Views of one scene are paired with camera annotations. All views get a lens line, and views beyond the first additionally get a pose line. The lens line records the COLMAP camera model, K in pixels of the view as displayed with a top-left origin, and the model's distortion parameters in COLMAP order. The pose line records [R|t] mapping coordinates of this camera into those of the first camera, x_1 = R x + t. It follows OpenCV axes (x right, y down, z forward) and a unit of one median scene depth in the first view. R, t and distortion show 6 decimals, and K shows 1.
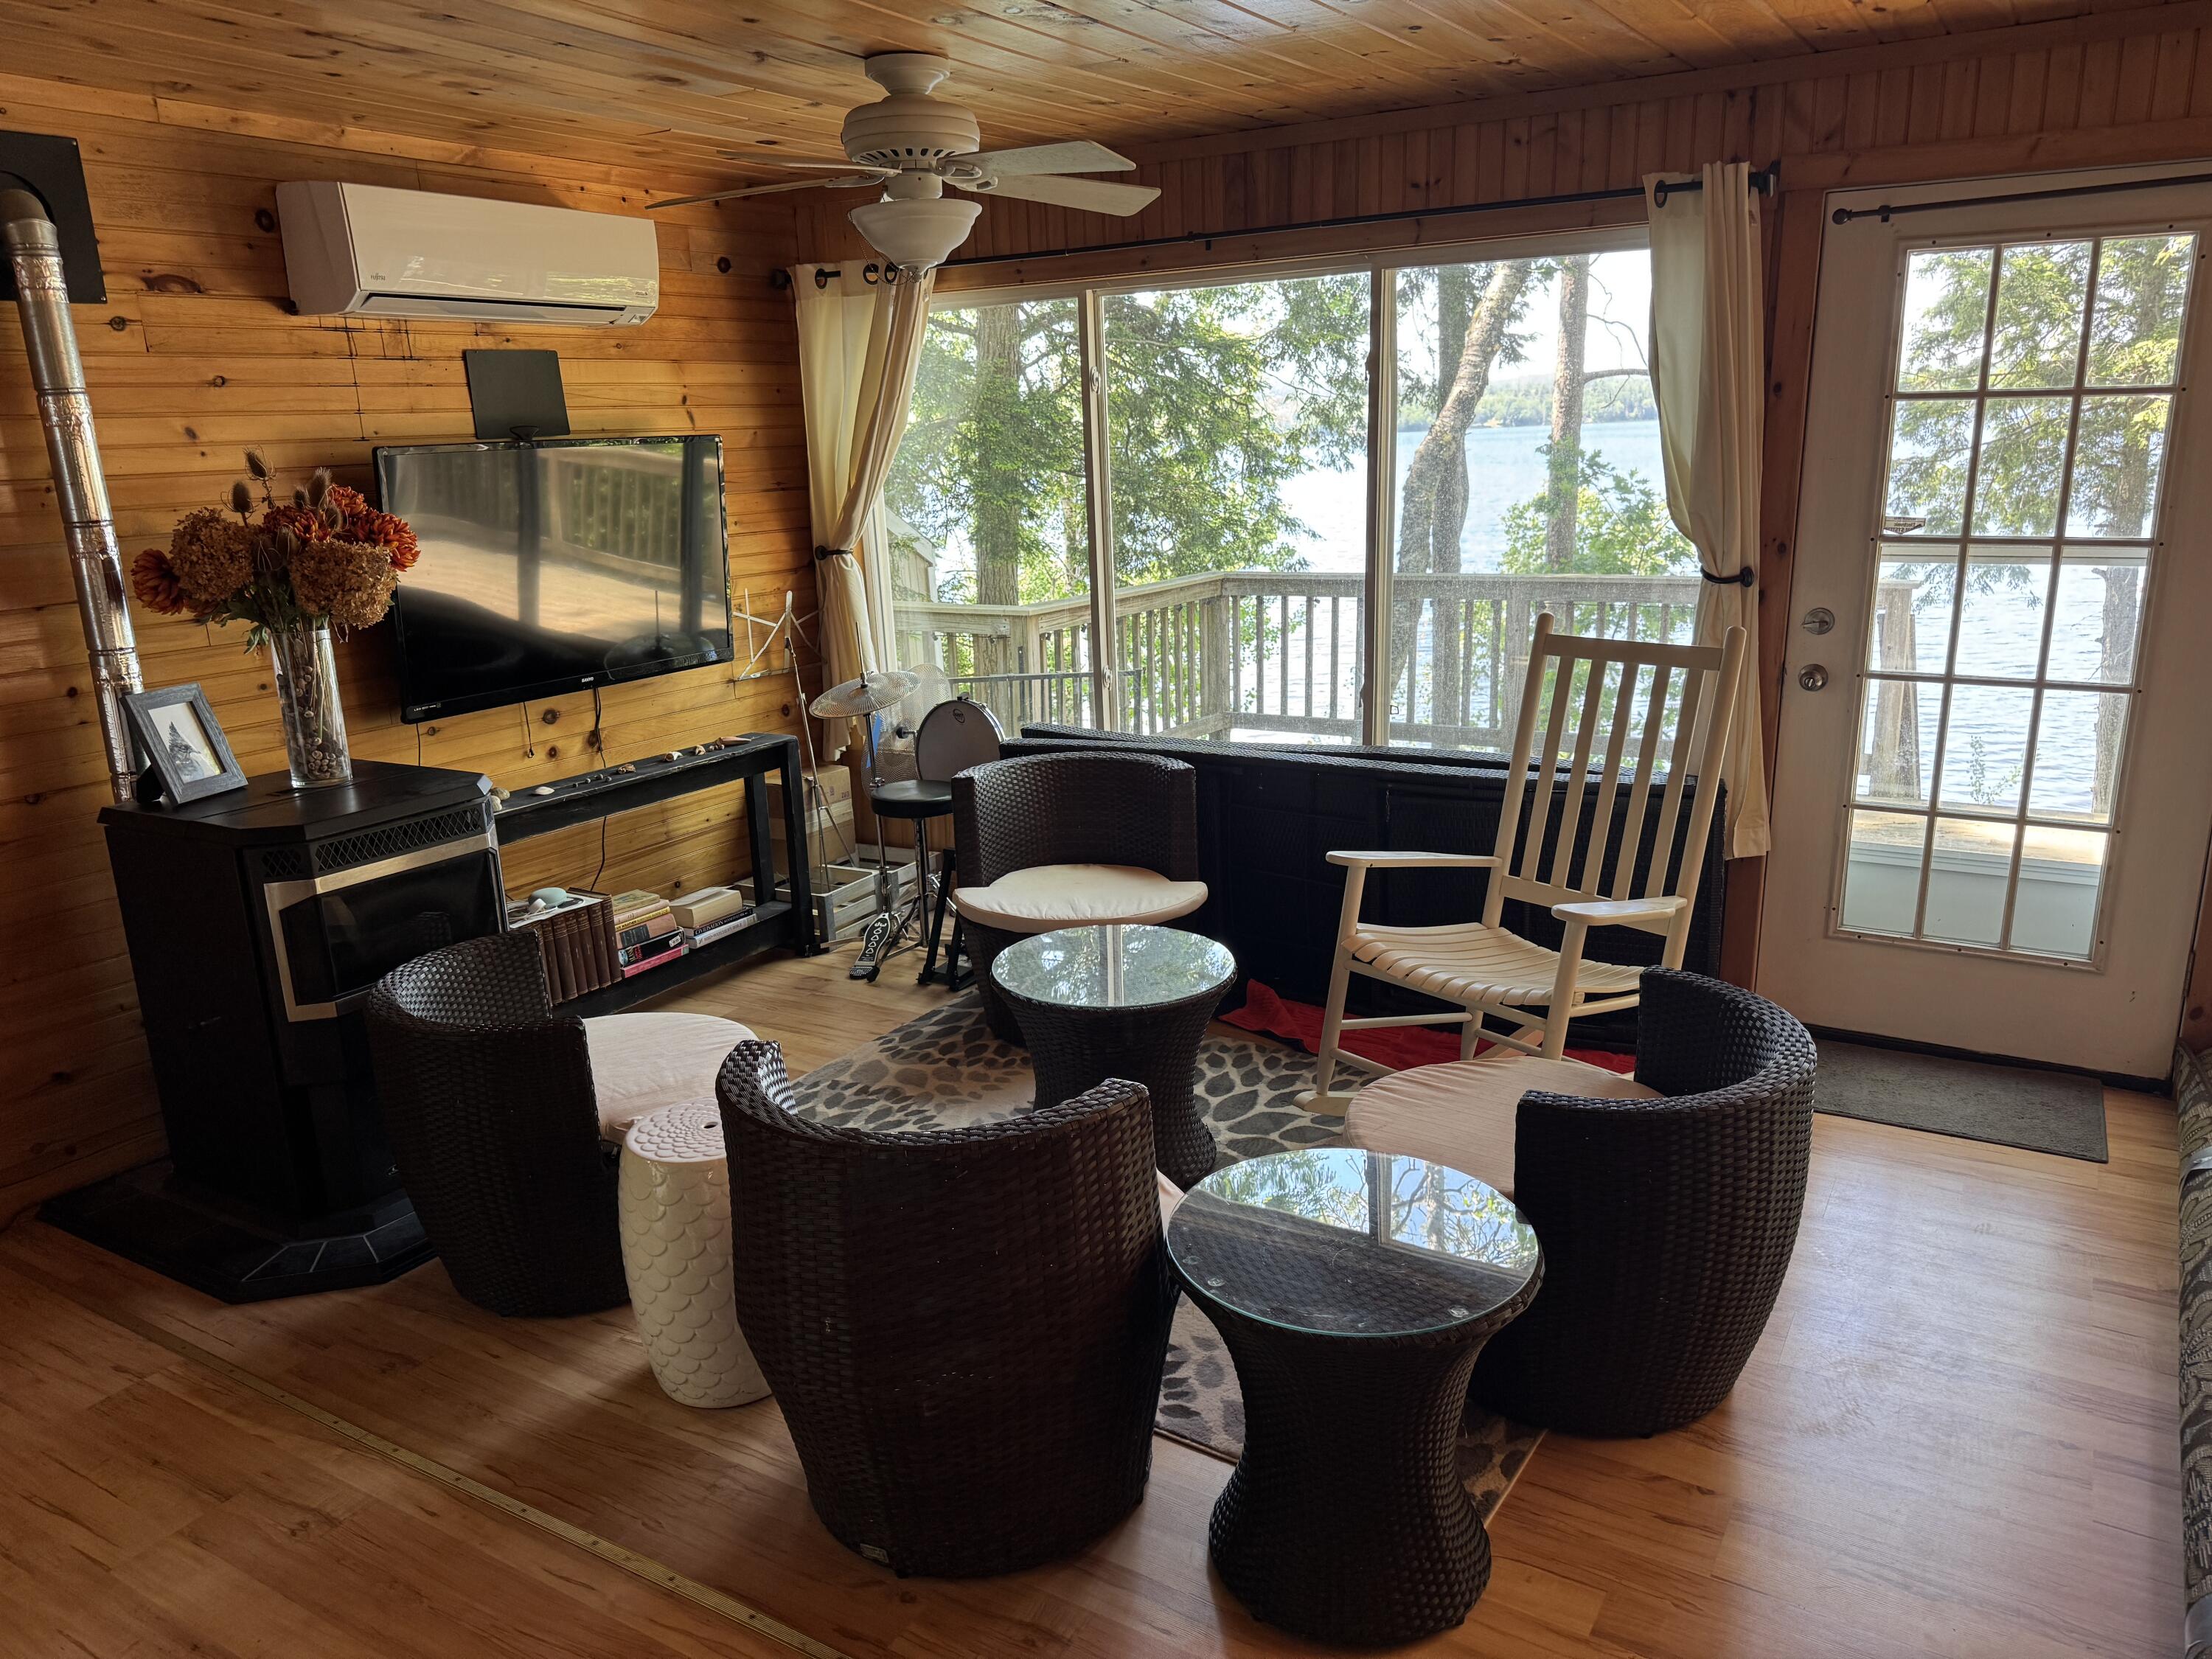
lens RADIAL K [[1559.7, 0, 1106.0], [0, 1559.7, 829.5], [0, 0, 1]] dist [0.004794, -0.026218]
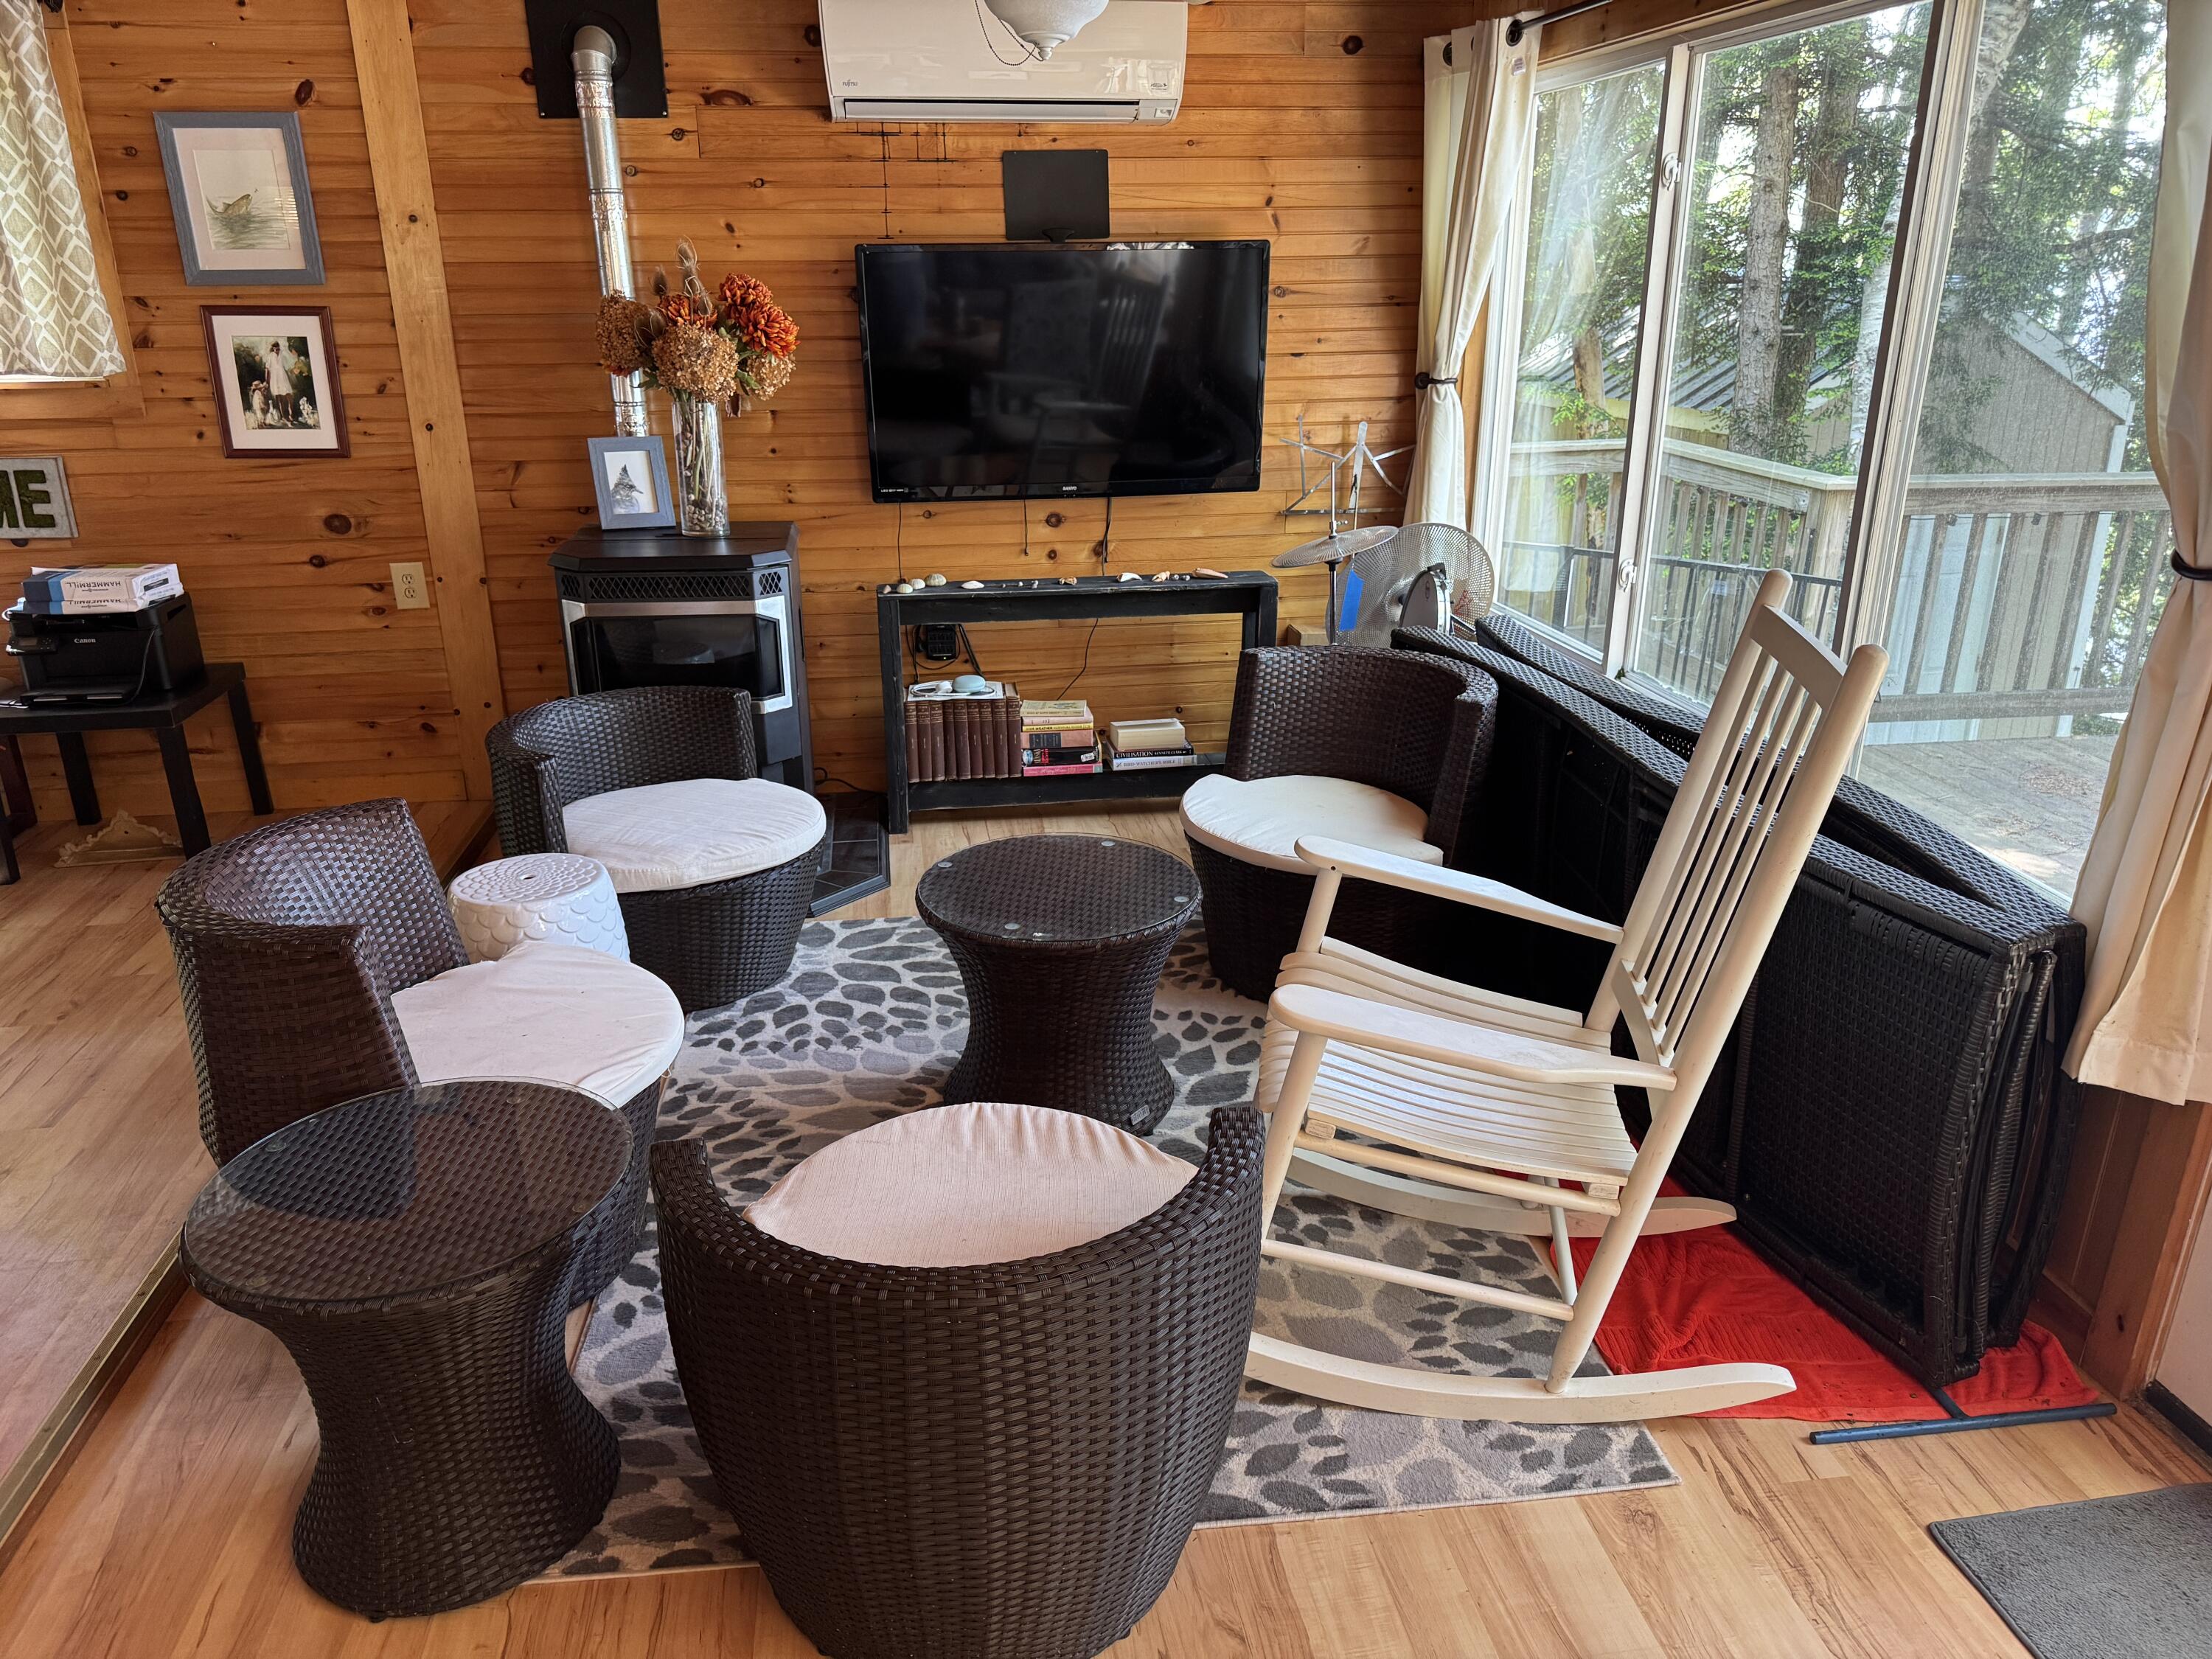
lens RADIAL K [[1559.7, 0, 1106.0], [0, 1559.7, 829.5], [0, 0, 1]] dist [0.004794, -0.026218]
pose [[0.631594, 0.289597, -0.719182, 0.527585], [-0.208208, 0.956899, 0.202470, -0.101545], [0.746819, 0.021861, 0.664668, 0.377647]]
